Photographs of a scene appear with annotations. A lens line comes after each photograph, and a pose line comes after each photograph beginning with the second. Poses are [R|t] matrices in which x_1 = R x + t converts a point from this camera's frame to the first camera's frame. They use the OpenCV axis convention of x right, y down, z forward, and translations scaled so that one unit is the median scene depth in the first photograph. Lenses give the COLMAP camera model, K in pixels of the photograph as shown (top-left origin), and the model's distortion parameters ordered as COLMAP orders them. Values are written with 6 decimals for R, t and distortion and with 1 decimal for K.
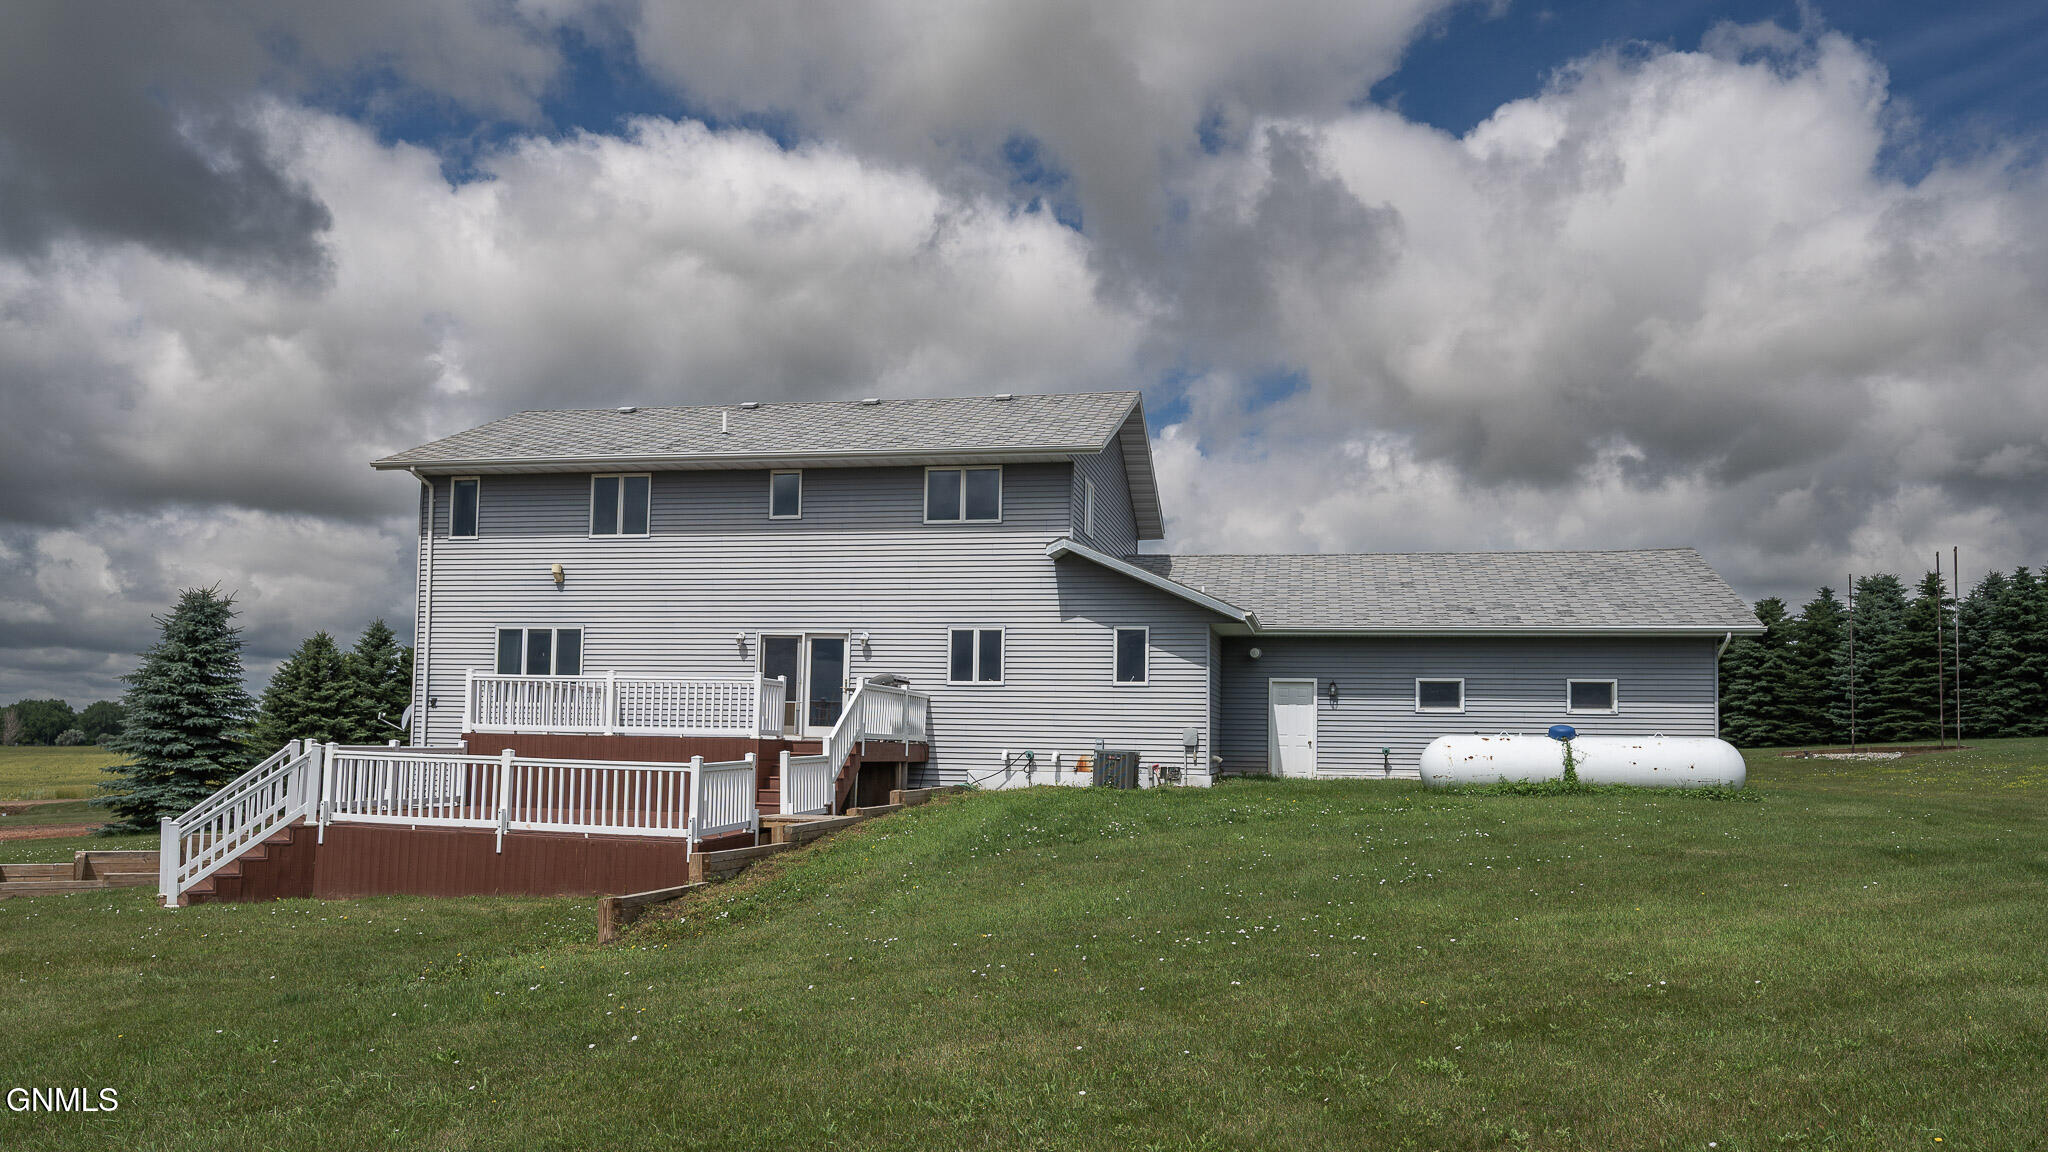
lens RADIAL K [[1475.7, 0, 1026.8], [0, 1475.7, 683.8], [0, 0, 1]] dist [-0.008475, 0.012429]
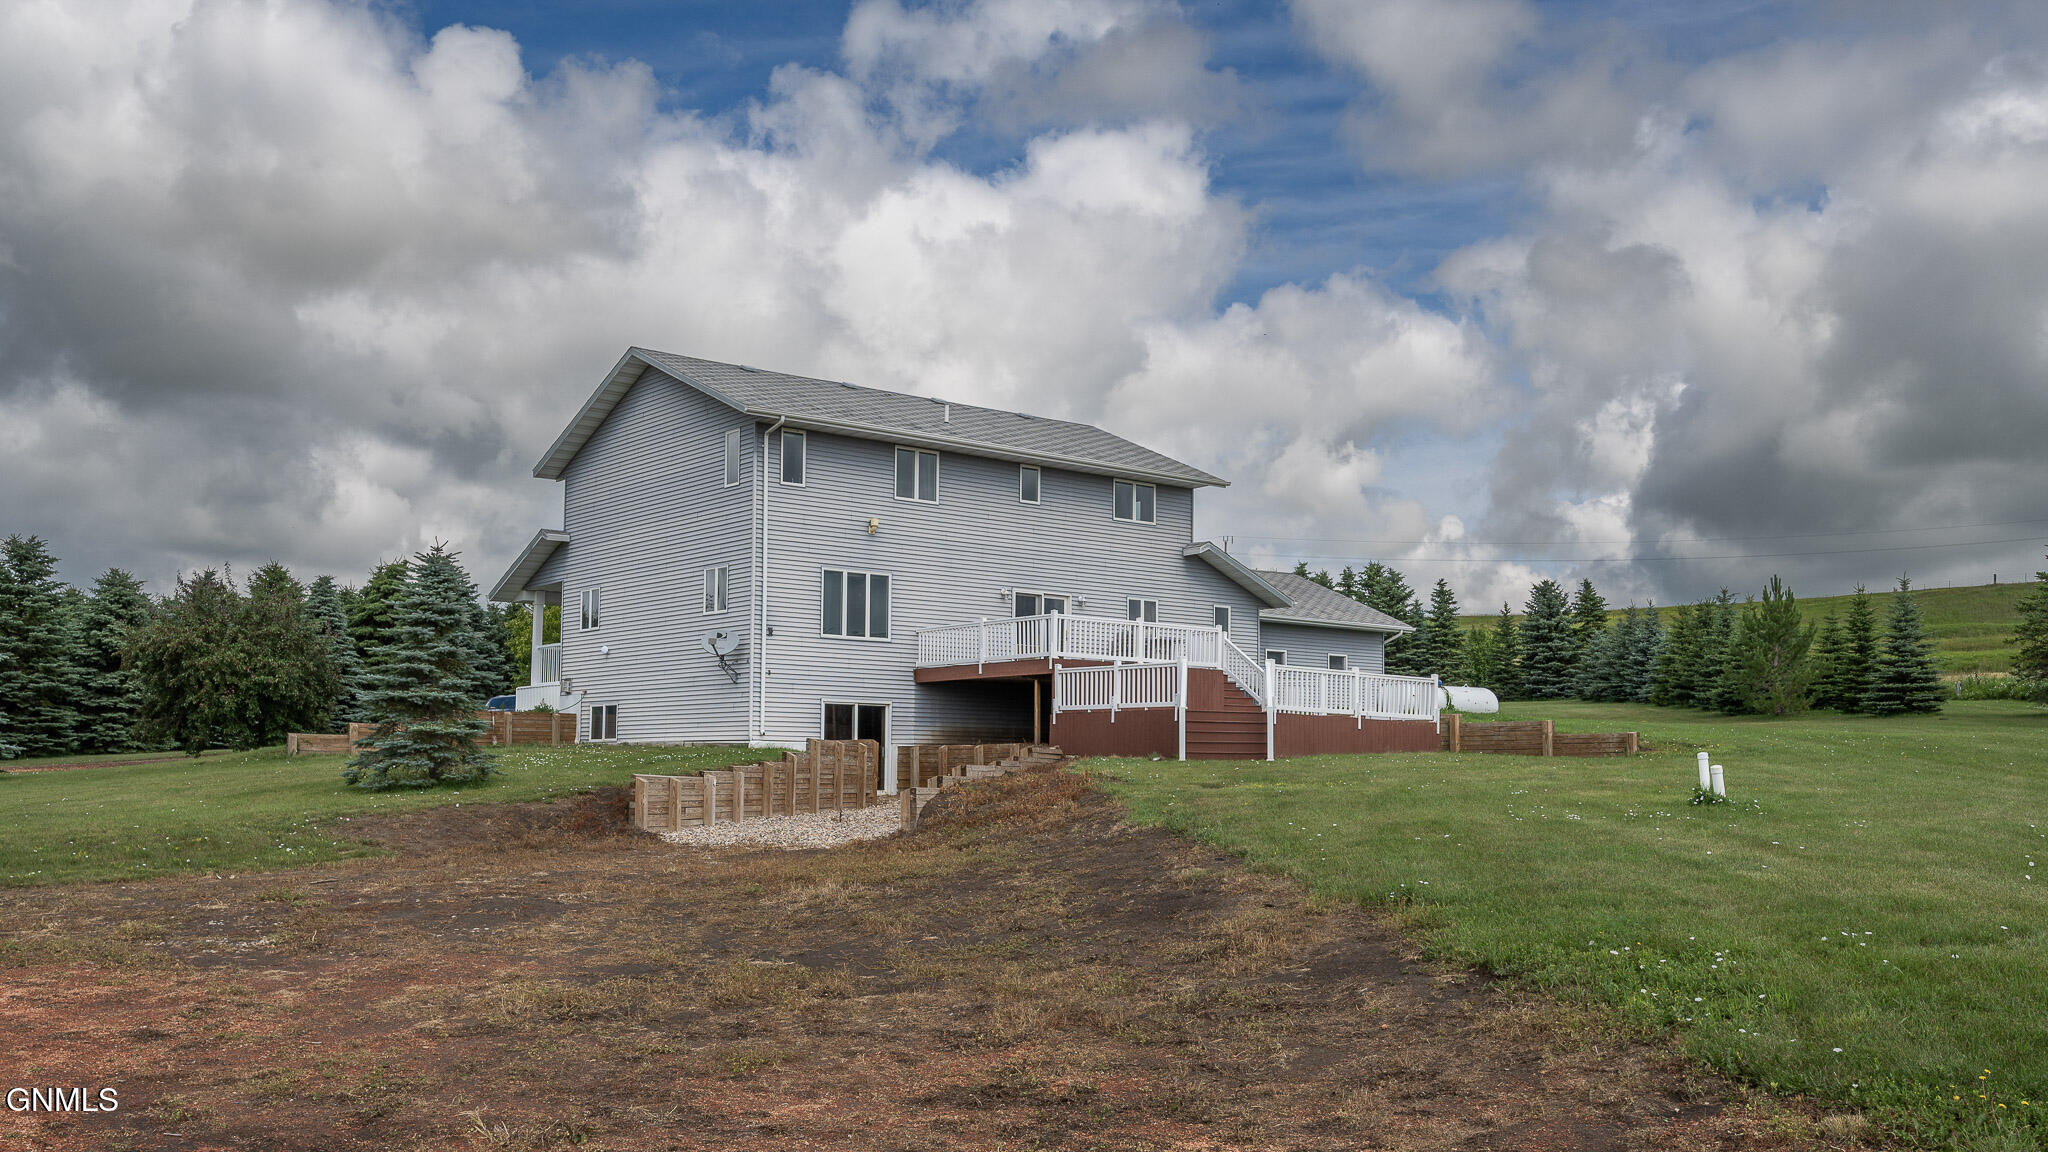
lens RADIAL K [[1800.3, 0, 1021.9], [0, 1800.3, 682.5], [0, 0, 1]] dist [-0.005838, 0.003679]
pose [[0.636526, 0.029545, 0.770689, -1.363158], [-0.031500, 0.999428, -0.012298, 0.063830], [-0.770611, -0.016448, 0.637093, 0.003195]]
